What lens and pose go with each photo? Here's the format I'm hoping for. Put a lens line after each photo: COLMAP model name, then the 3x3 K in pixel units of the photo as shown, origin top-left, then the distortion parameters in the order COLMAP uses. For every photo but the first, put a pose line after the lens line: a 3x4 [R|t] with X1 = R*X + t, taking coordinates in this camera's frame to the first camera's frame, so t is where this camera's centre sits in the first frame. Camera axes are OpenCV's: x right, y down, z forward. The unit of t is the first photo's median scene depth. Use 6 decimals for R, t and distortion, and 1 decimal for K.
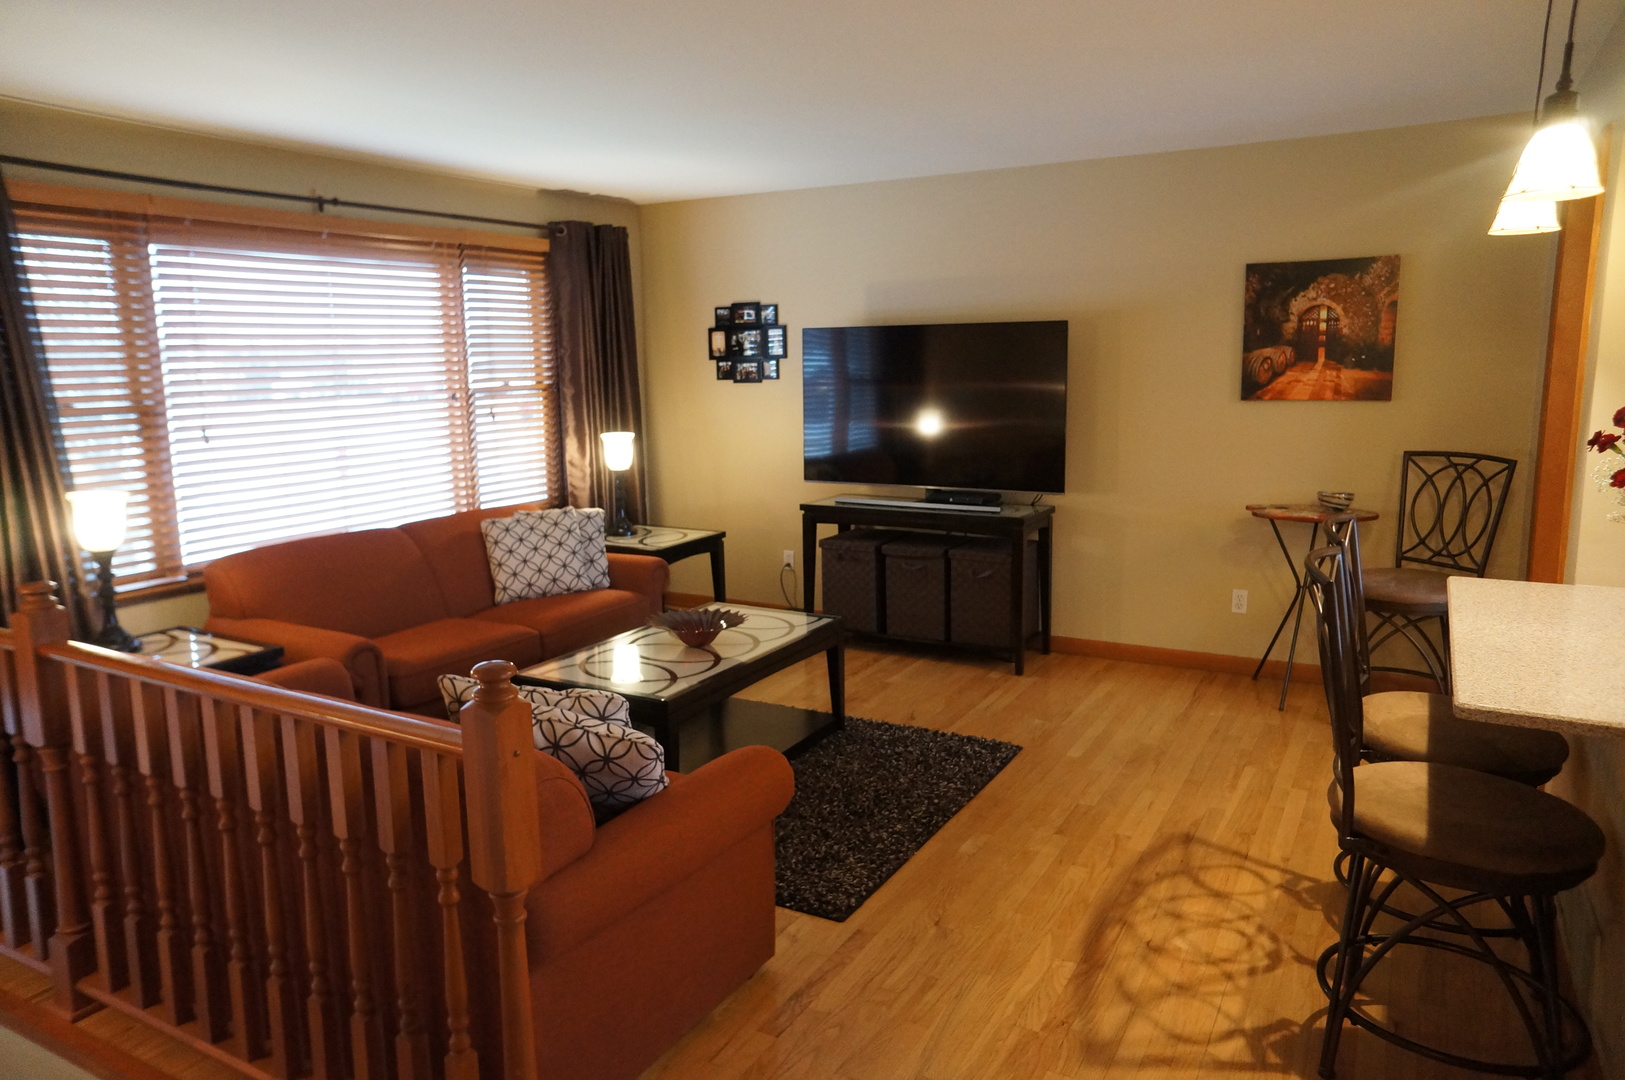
lens RADIAL K [[1093.2, 0, 813.5], [0, 1093.2, 535.9], [0, 0, 1]] dist [-0.039773, 0.050070]
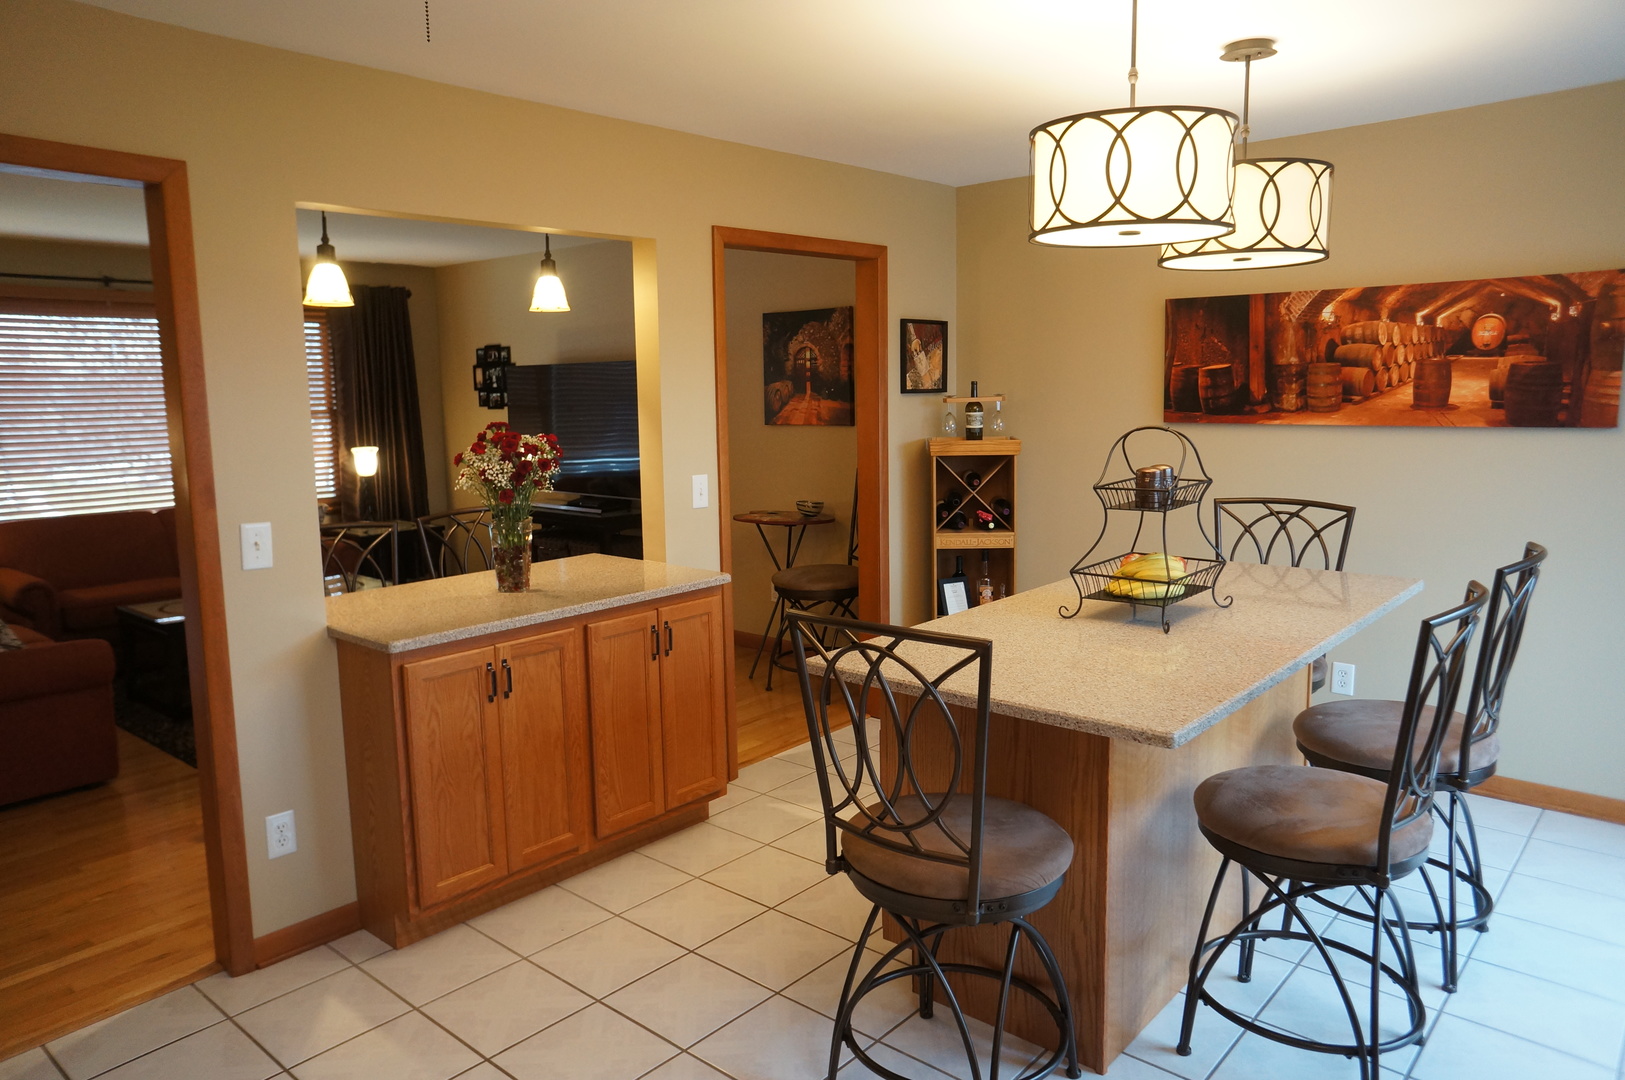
lens RADIAL K [[1093.2, 0, 809.1], [0, 1093.2, 531.6], [0, 0, 1]] dist [-0.039773, 0.050070]
pose [[0.979007, 0.027753, -0.201927, 0.707672], [-0.032714, 0.999238, -0.021269, 0.018754], [0.201183, 0.027428, 0.979170, -0.184196]]
